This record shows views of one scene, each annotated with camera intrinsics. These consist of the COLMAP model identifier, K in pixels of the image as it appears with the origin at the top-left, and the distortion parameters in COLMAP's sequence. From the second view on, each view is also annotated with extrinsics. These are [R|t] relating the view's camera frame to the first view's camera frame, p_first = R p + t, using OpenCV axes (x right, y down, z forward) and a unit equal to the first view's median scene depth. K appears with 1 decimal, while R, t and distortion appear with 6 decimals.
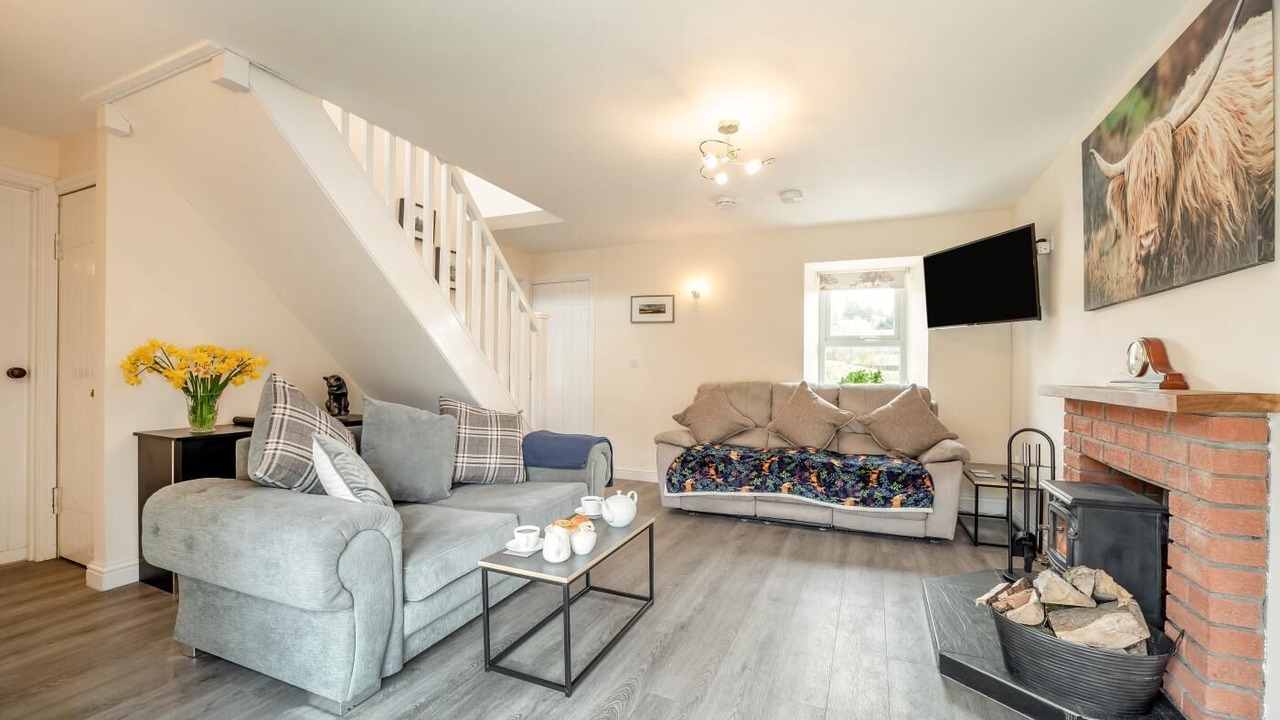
lens RADIAL K [[510.6, 0, 651.7], [0, 510.6, 367.6], [0, 0, 1]] dist [-0.029795, 0.000419]
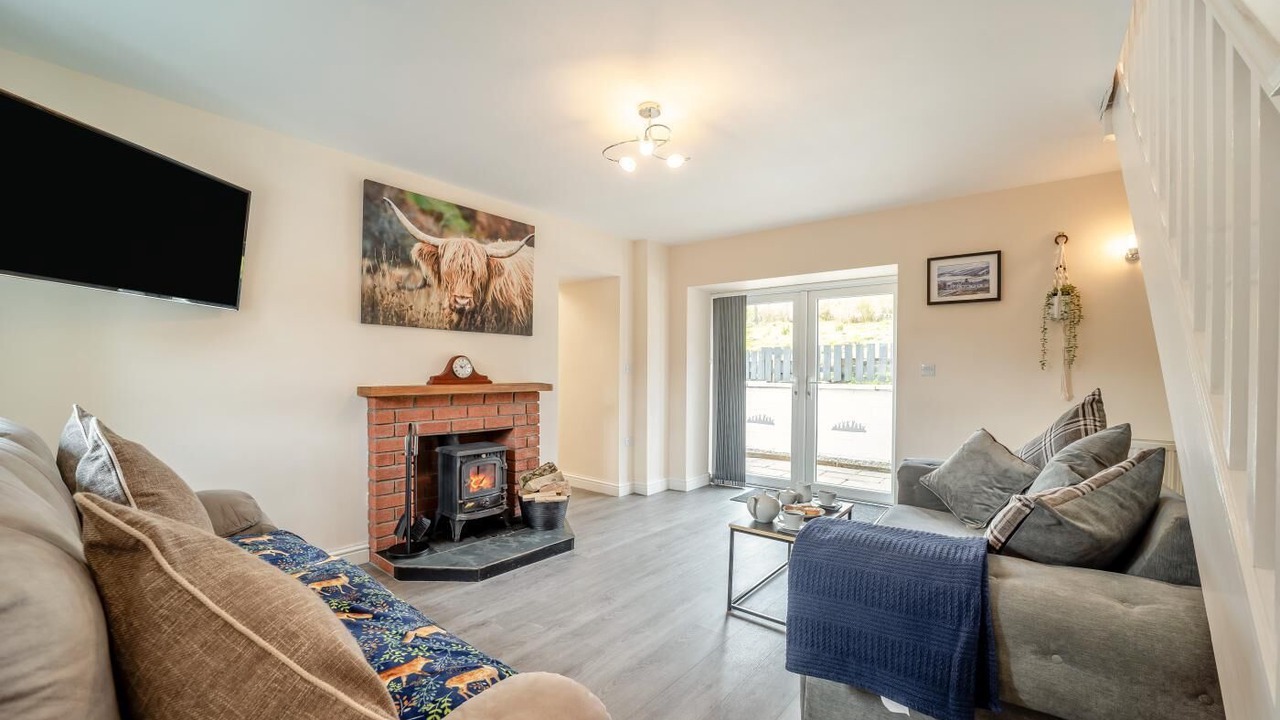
lens RADIAL K [[510.6, 0, 651.7], [0, 510.6, 367.6], [0, 0, 1]] dist [-0.029795, 0.000419]
pose [[-0.965355, -0.027168, 0.259520, -0.104027], [-0.029036, 0.999573, -0.003369, -0.023376], [-0.259318, -0.010788, -0.965732, 1.969684]]
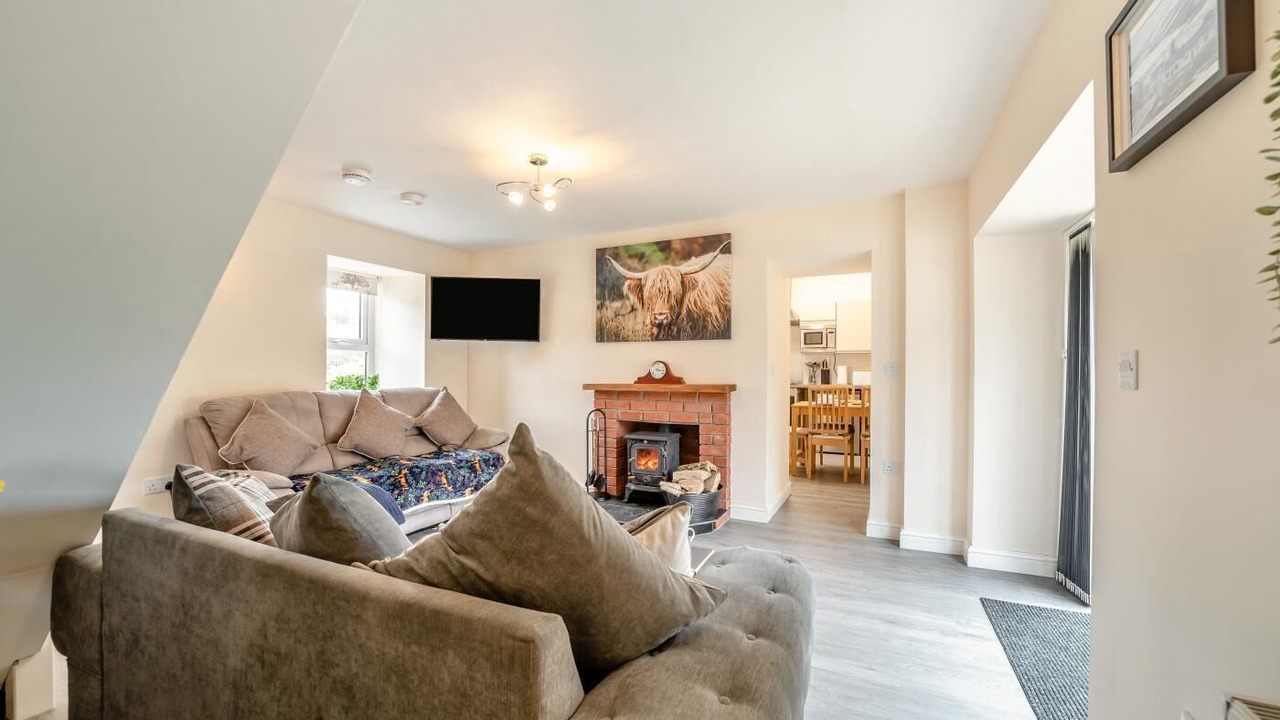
lens RADIAL K [[510.6, 0, 651.7], [0, 510.6, 367.6], [0, 0, 1]] dist [-0.029795, 0.000419]
pose [[0.040347, -0.008039, 0.999153, -0.977441], [-0.005440, 0.999951, 0.008265, -0.037110], [-0.999171, -0.005769, 0.040302, 0.721173]]
